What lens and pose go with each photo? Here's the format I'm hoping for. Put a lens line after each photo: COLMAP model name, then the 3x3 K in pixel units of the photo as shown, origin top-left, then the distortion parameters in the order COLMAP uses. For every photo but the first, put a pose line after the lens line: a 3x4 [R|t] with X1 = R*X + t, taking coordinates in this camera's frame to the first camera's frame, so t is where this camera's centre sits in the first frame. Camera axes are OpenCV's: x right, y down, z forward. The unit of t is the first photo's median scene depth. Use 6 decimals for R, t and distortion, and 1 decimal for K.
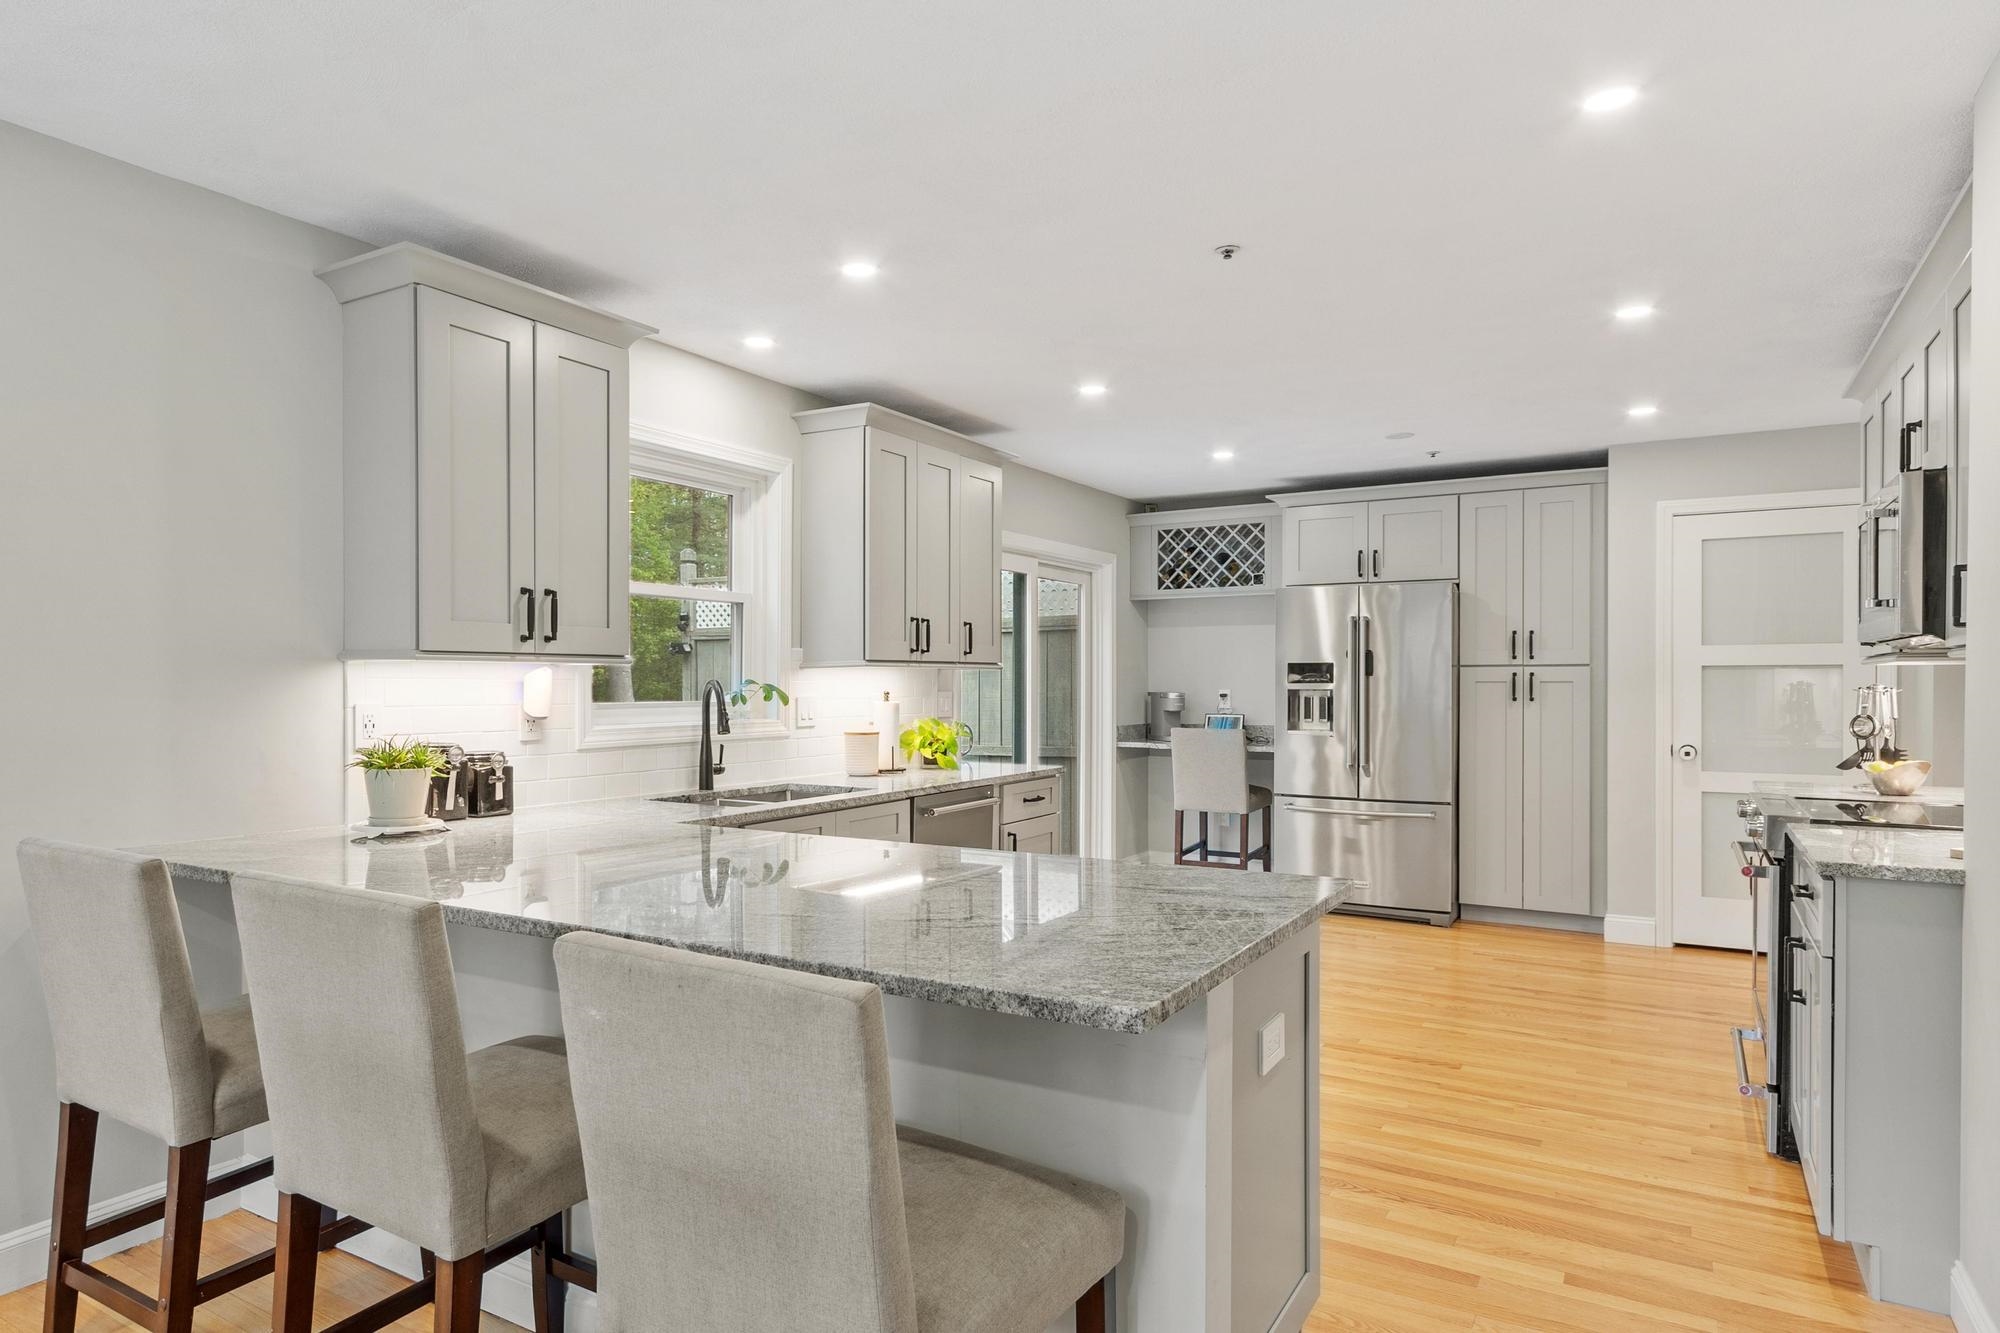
lens RADIAL K [[1156.1, 0, 996.3], [0, 1156.1, 682.7], [0, 0, 1]] dist [0.000630, -0.000216]
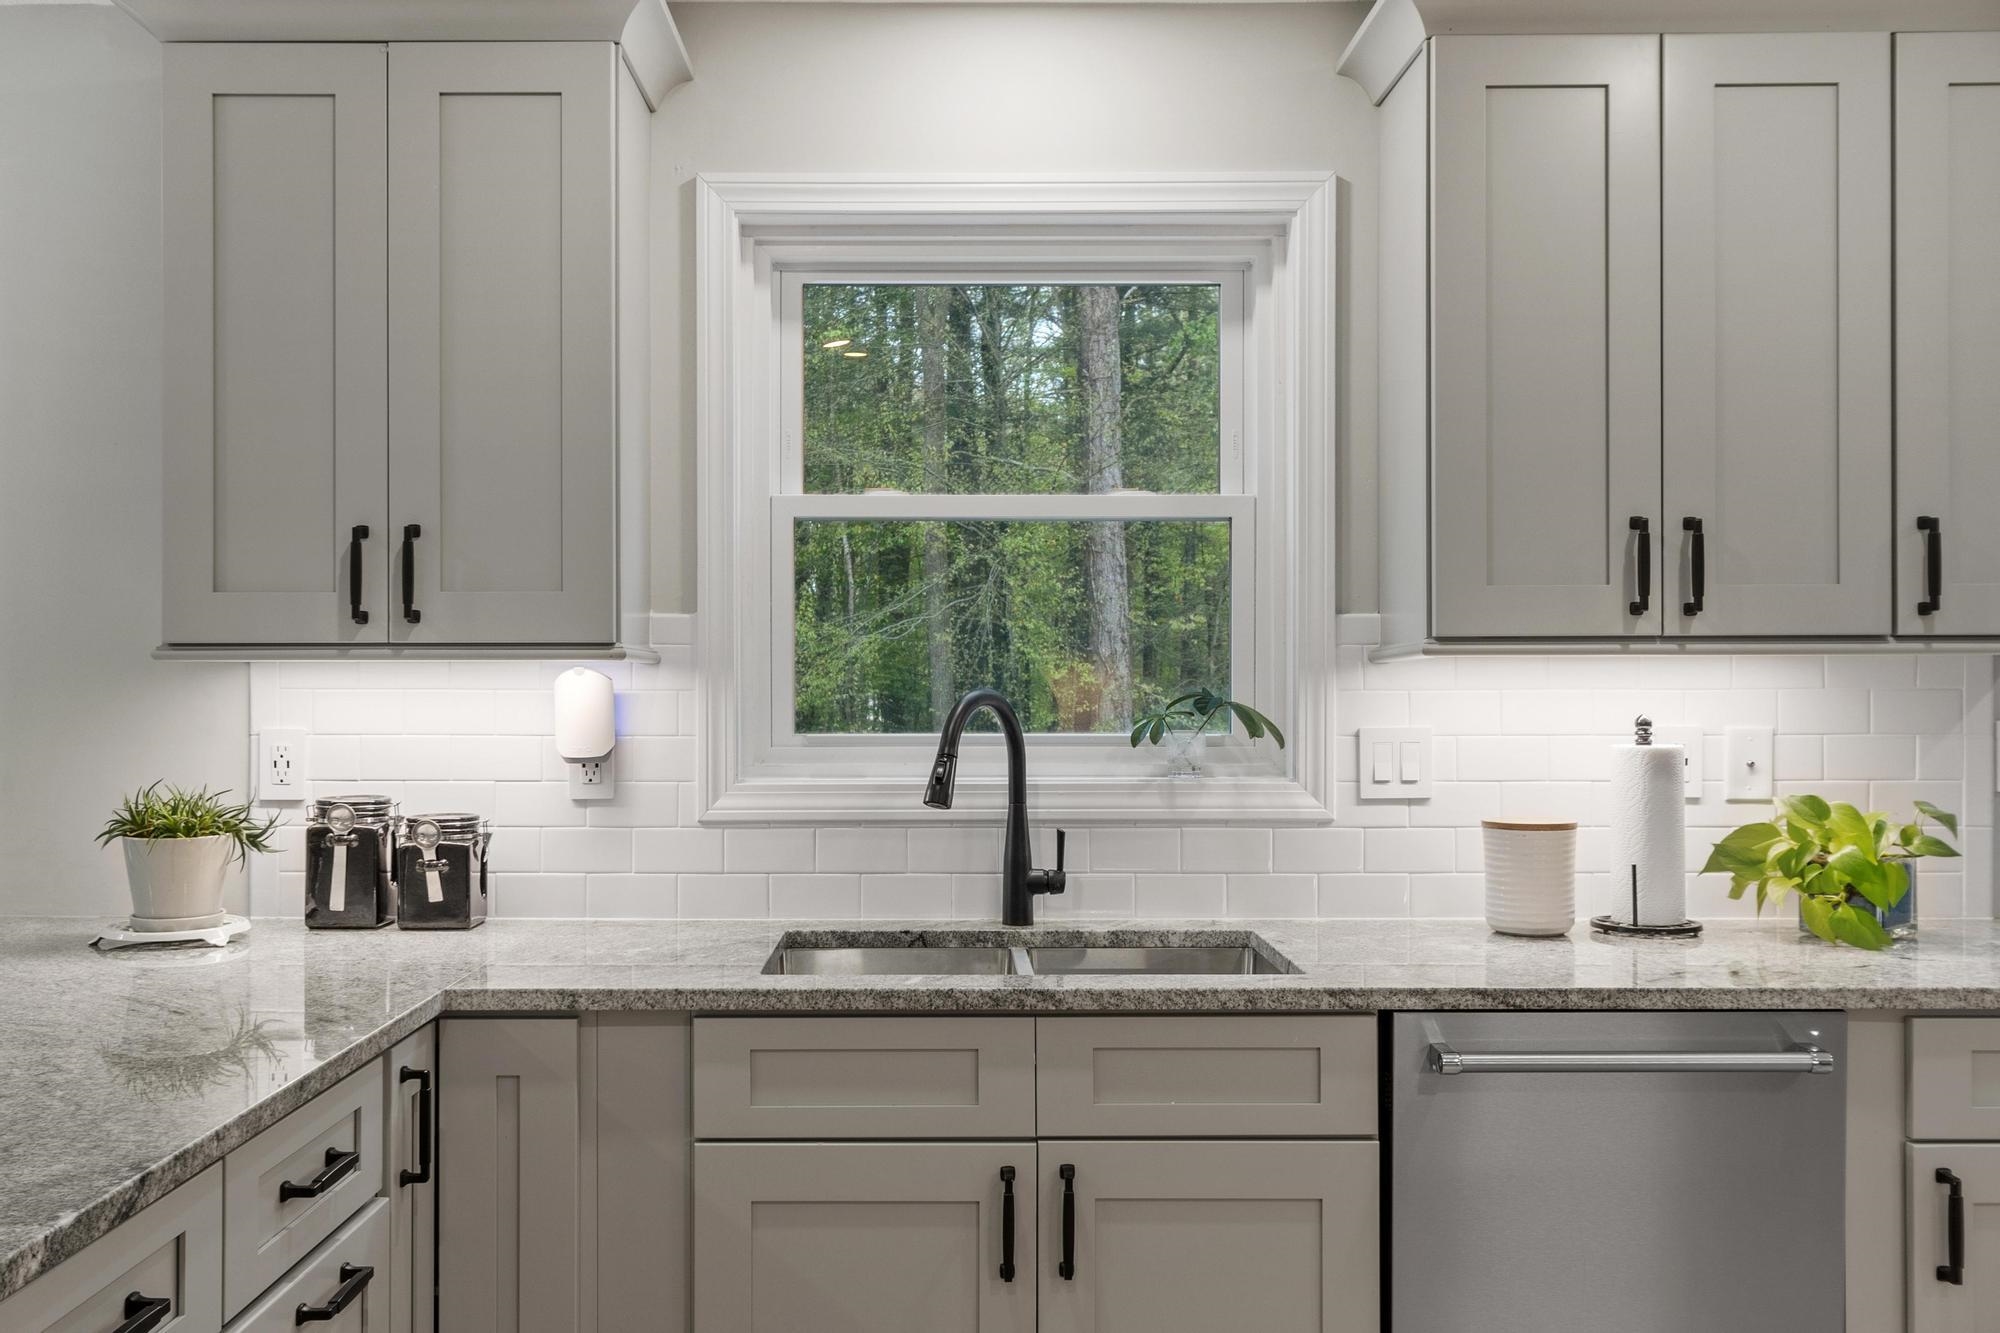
lens RADIAL K [[1768.7, 0, 1000.0], [0, 1768.7, 666.5], [0, 0, 1]] dist [0.006775, 0.007806]
pose [[0.496552, -0.008918, -0.867961, 0.079472], [0.000055, 0.999948, -0.010243, -0.000958], [0.868007, 0.005039, 0.496527, 0.138611]]
